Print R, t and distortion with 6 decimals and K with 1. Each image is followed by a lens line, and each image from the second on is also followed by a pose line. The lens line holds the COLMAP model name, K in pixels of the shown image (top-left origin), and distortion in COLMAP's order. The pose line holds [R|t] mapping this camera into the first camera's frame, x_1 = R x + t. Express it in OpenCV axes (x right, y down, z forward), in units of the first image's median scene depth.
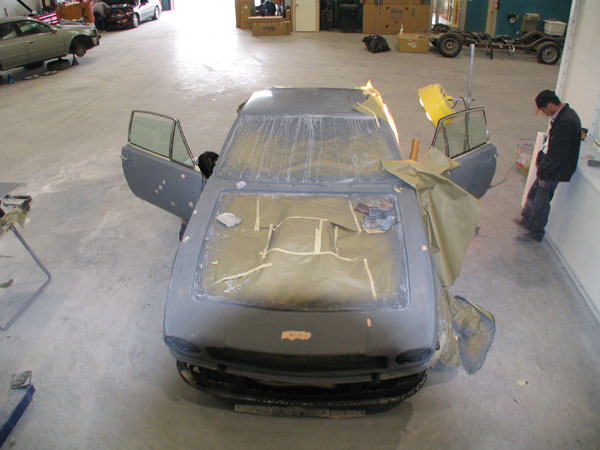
lens RADIAL K [[478.8, 0, 296.1], [0, 478.8, 211.6], [0, 0, 1]] dist [-0.218996, 0.089207]
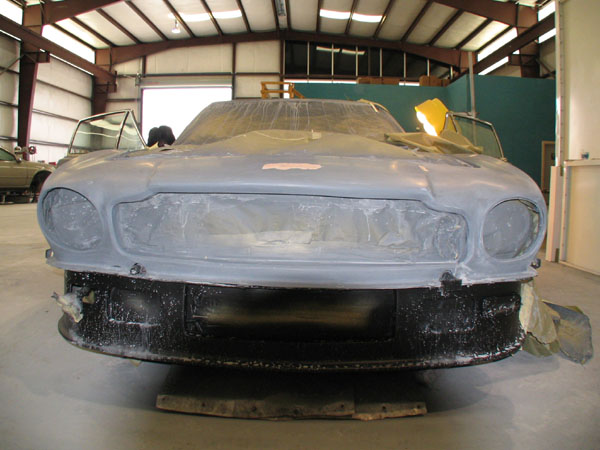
lens RADIAL K [[478.8, 0, 296.1], [0, 478.8, 211.6], [0, 0, 1]] dist [-0.218996, 0.089207]
pose [[0.997321, 0.022634, 0.069554, -0.021477], [0.009817, 0.900895, -0.433925, 0.379128], [-0.072482, 0.433446, 0.898260, 0.396611]]
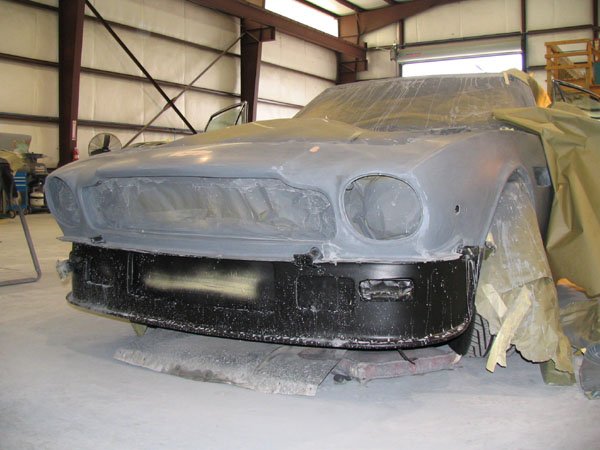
lens RADIAL K [[670.4, 0, 302.5], [0, 670.4, 208.5], [0, 0, 1]] dist [-0.213228, 0.339577]
pose [[0.903389, 0.021648, -0.428275, 0.354107], [-0.215430, 0.886457, -0.409613, 0.459036], [0.370780, 0.462304, 0.805480, 0.284911]]
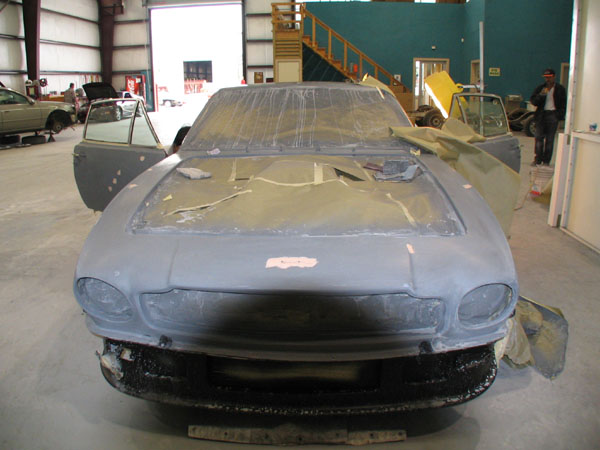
lens RADIAL K [[478.8, 0, 296.1], [0, 478.8, 211.6], [0, 0, 1]] dist [-0.218996, 0.089207]
pose [[0.999303, -0.006553, 0.036755, -0.010933], [0.015618, 0.967570, -0.252120, 0.250339], [-0.033911, 0.252518, 0.966998, 0.293842]]
